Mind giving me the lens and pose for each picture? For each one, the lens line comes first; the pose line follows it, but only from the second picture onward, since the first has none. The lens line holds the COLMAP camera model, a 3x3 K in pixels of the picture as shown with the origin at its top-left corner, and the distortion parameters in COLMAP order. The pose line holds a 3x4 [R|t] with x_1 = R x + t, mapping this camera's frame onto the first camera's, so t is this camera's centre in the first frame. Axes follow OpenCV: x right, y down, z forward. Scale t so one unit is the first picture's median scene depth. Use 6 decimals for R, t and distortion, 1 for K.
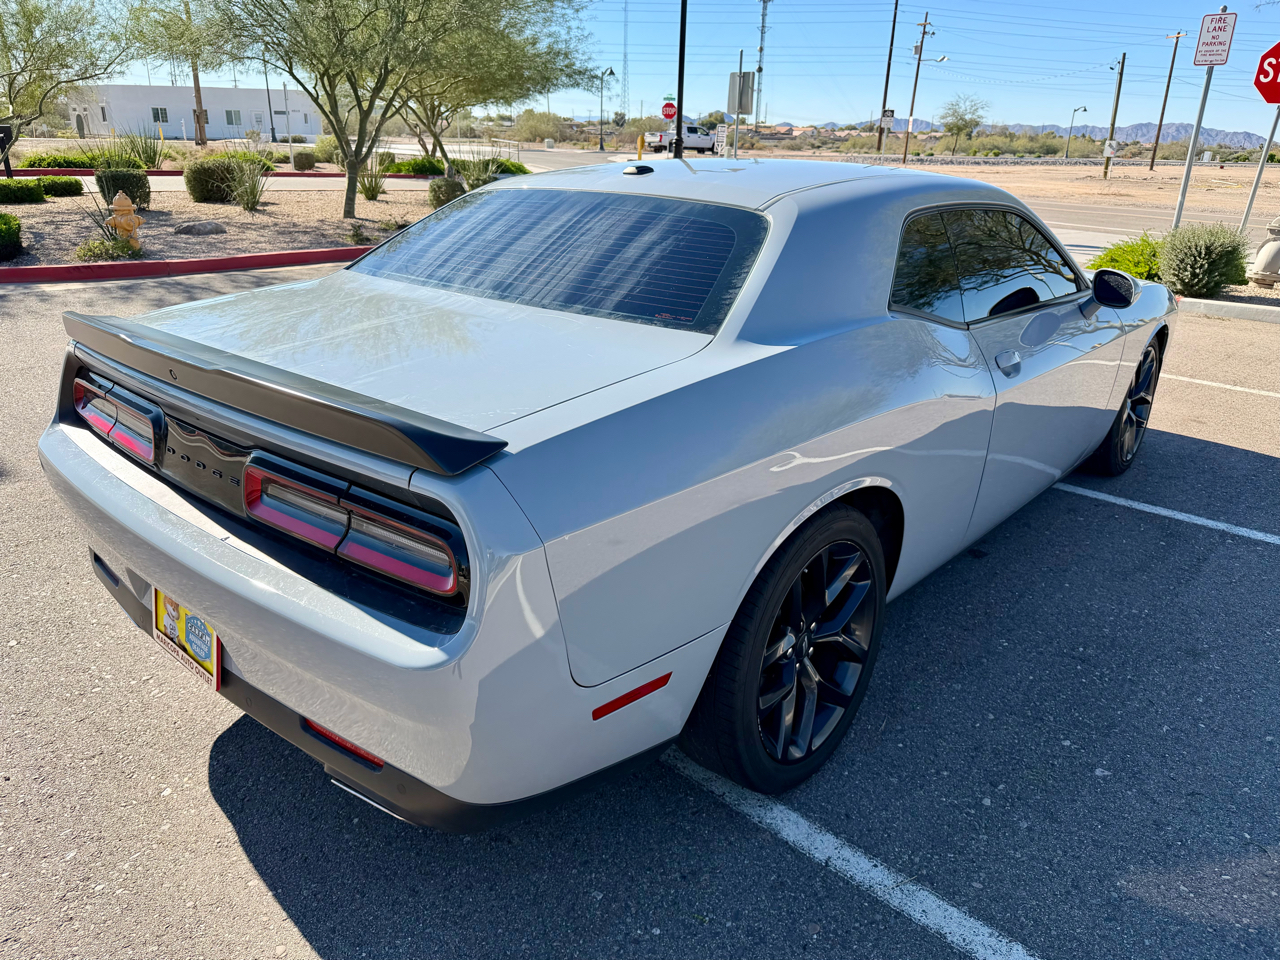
lens RADIAL K [[923.7, 0, 647.4], [0, 923.7, 477.1], [0, 0, 1]] dist [-0.003914, -0.000382]
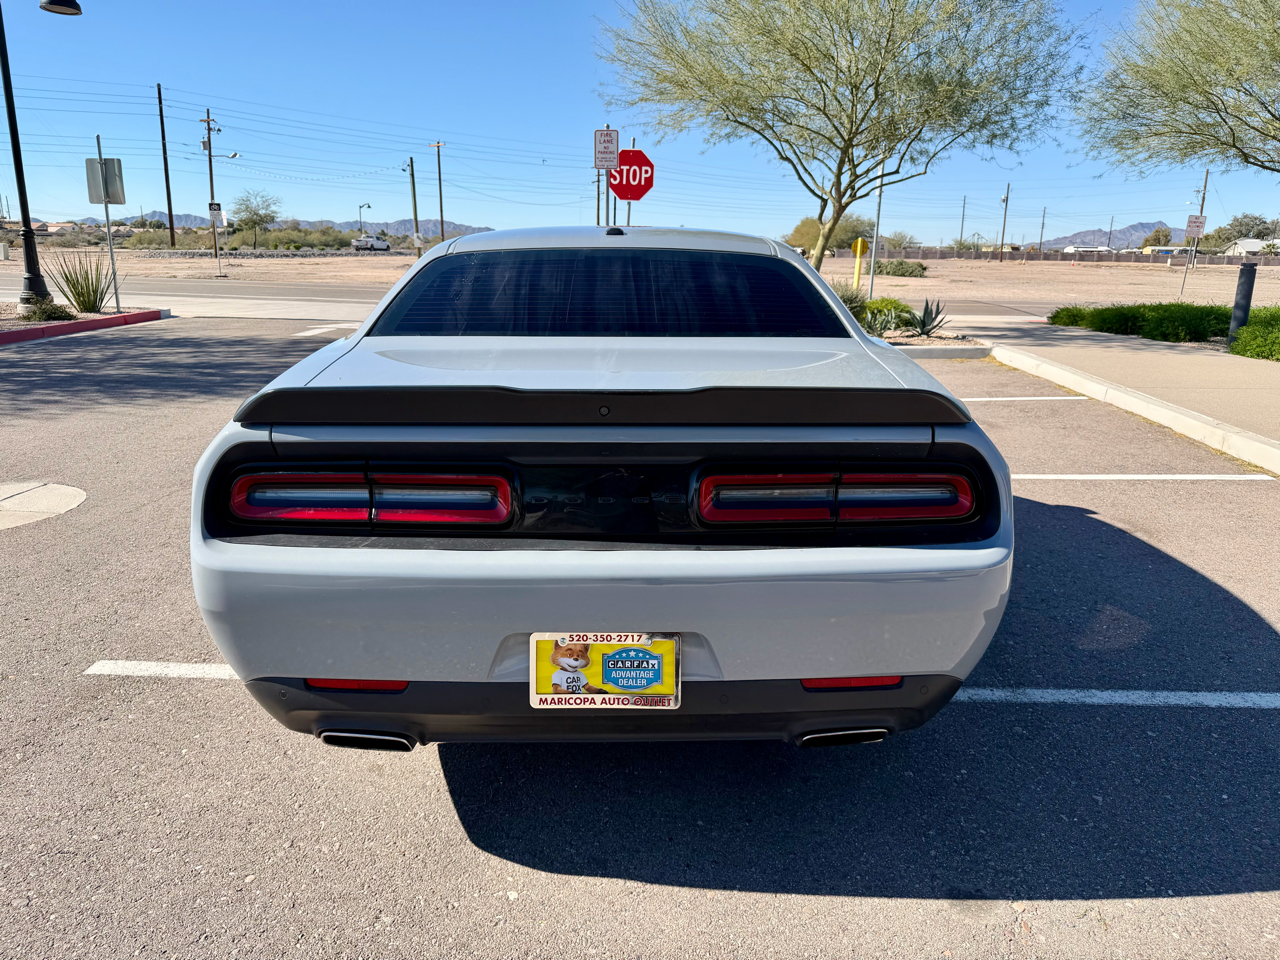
lens RADIAL K [[916.2, 0, 652.7], [0, 916.2, 468.2], [0, 0, 1]] dist [0.057621, -0.085567]
pose [[0.745151, -0.172021, 0.644328, -0.893870], [0.237652, 0.971226, -0.015543, -0.014559], [-0.623114, 0.164708, 0.764591, 0.153533]]
